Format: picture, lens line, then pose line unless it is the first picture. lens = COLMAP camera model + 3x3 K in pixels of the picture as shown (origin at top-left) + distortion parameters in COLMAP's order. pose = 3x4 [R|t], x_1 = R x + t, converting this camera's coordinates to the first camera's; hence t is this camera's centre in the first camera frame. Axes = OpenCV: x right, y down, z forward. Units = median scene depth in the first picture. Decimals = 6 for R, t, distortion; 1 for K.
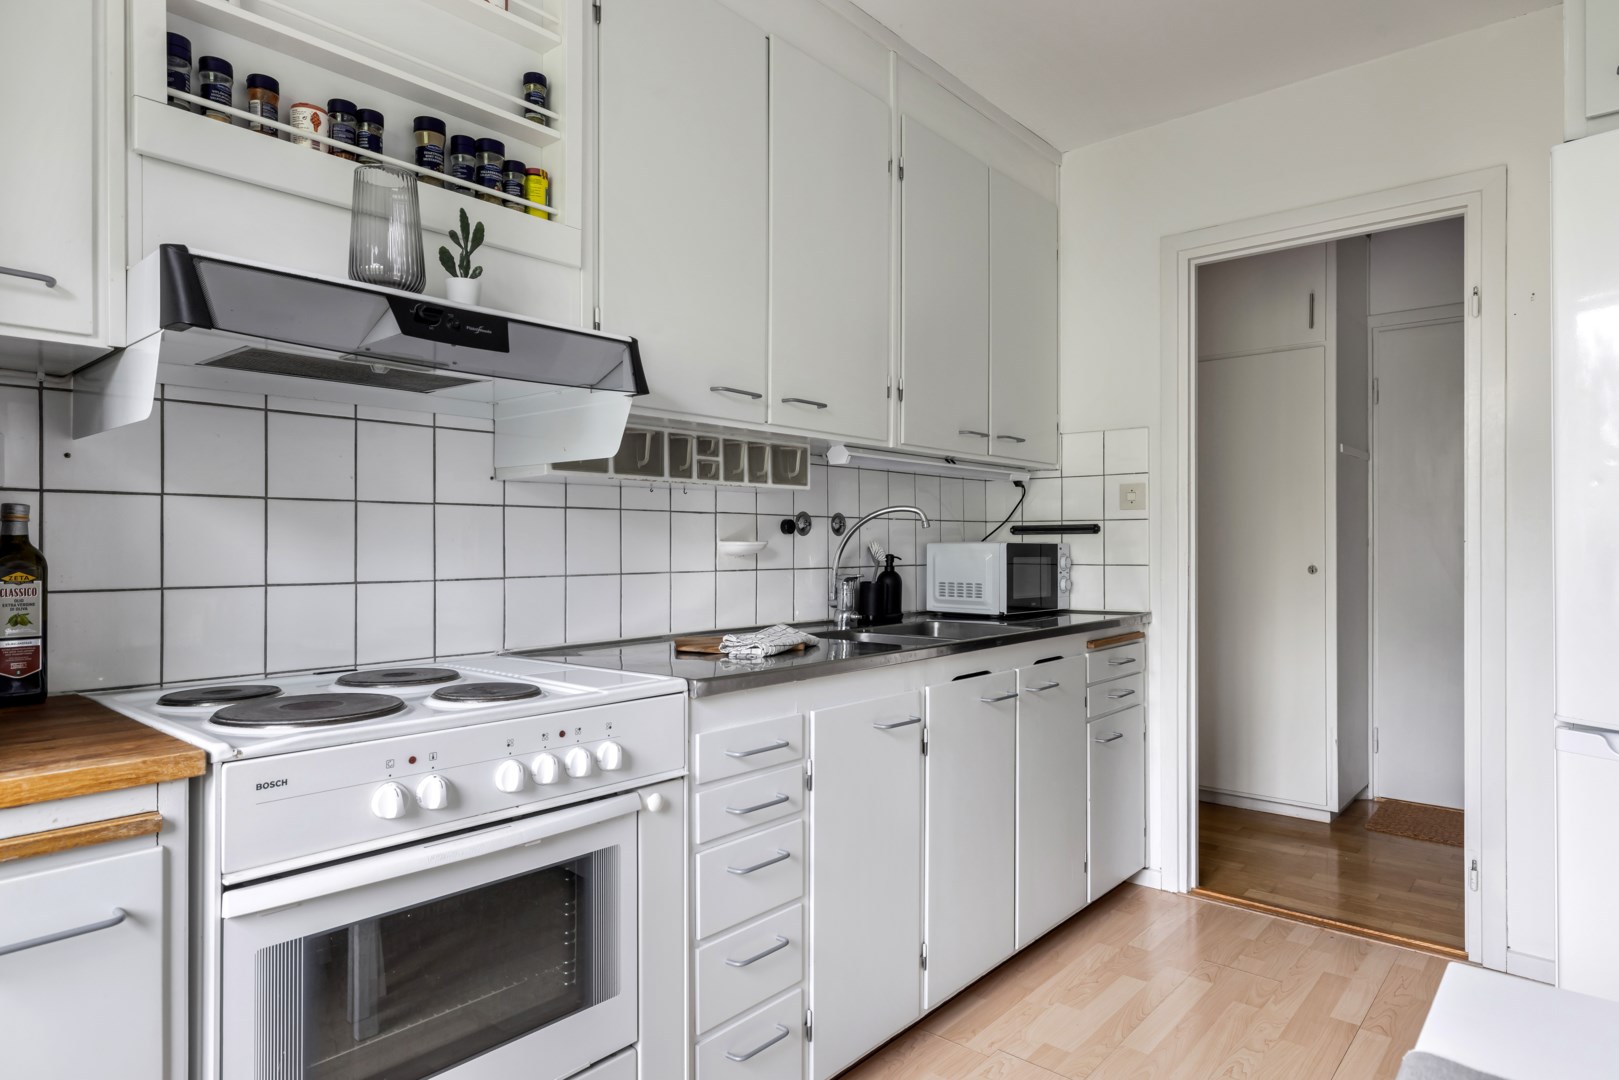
lens RADIAL K [[928.3, 0, 833.5], [0, 928.3, 540.3], [0, 0, 1]] dist [-0.000348, -0.000902]
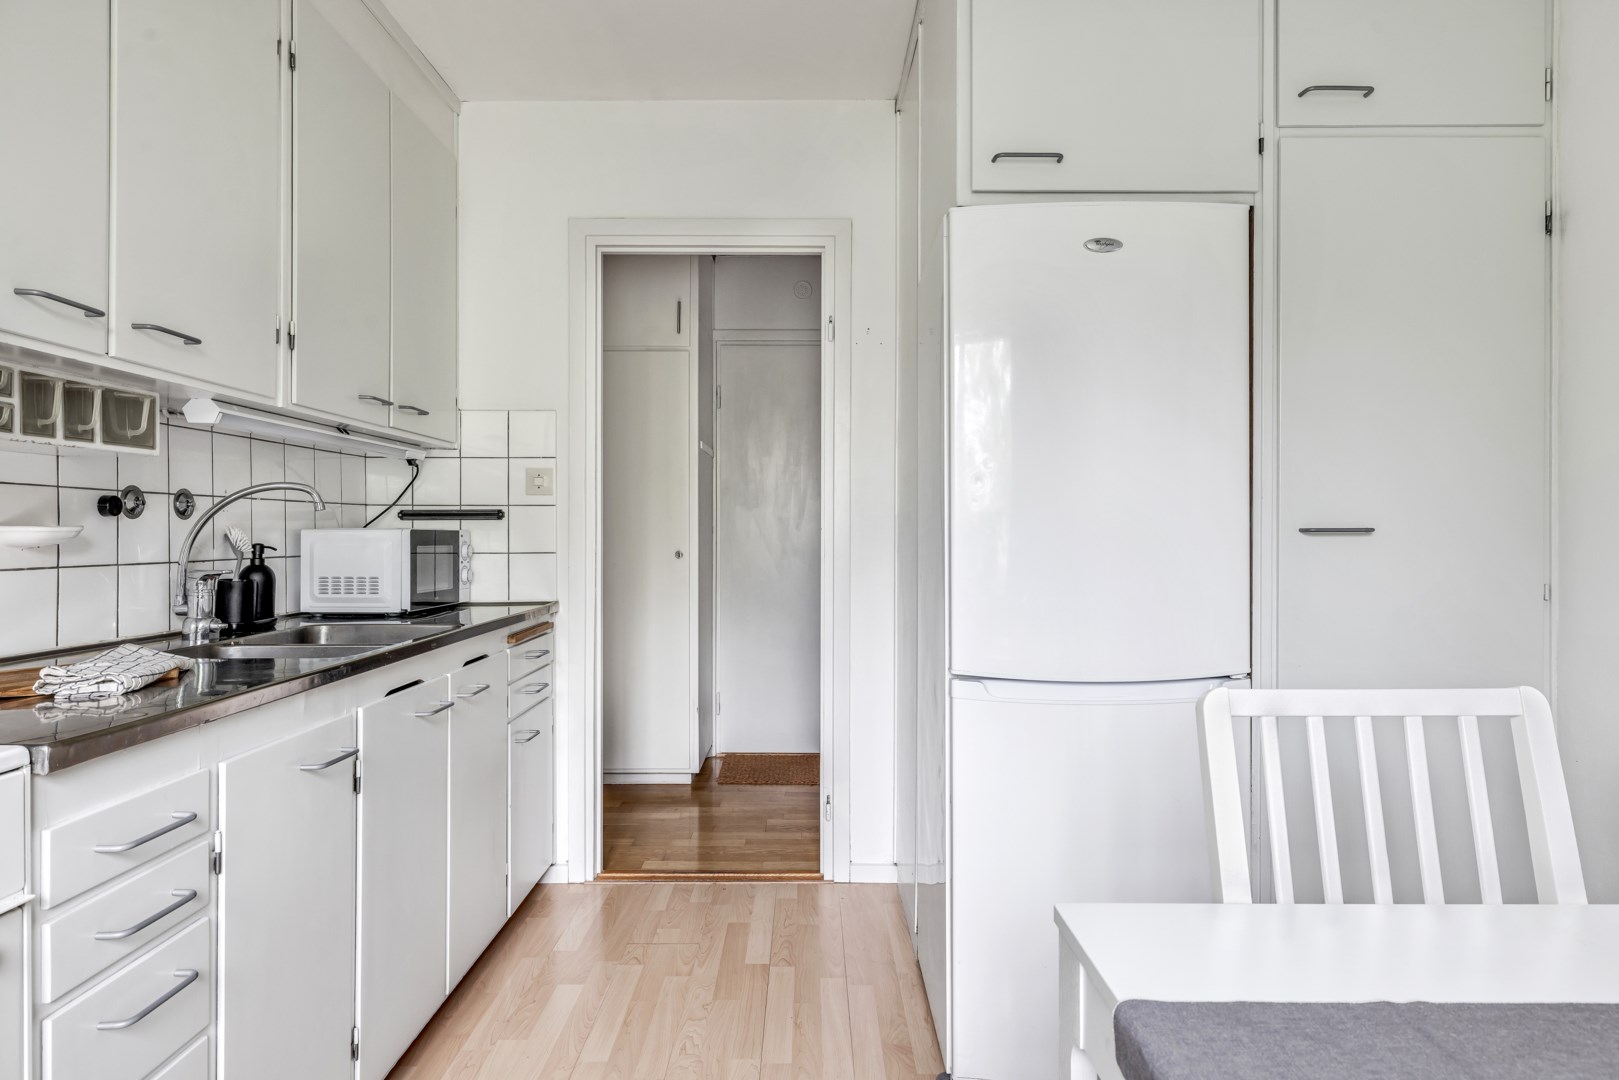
lens RADIAL K [[916.9, 0, 811.6], [0, 916.9, 532.6], [0, 0, 1]] dist [0.001201, -0.002878]
pose [[0.764525, 0.000046, 0.644594, -0.084898], [-0.003466, 0.999986, 0.004039, 0.001087], [-0.644585, -0.005322, 0.764514, 0.106717]]
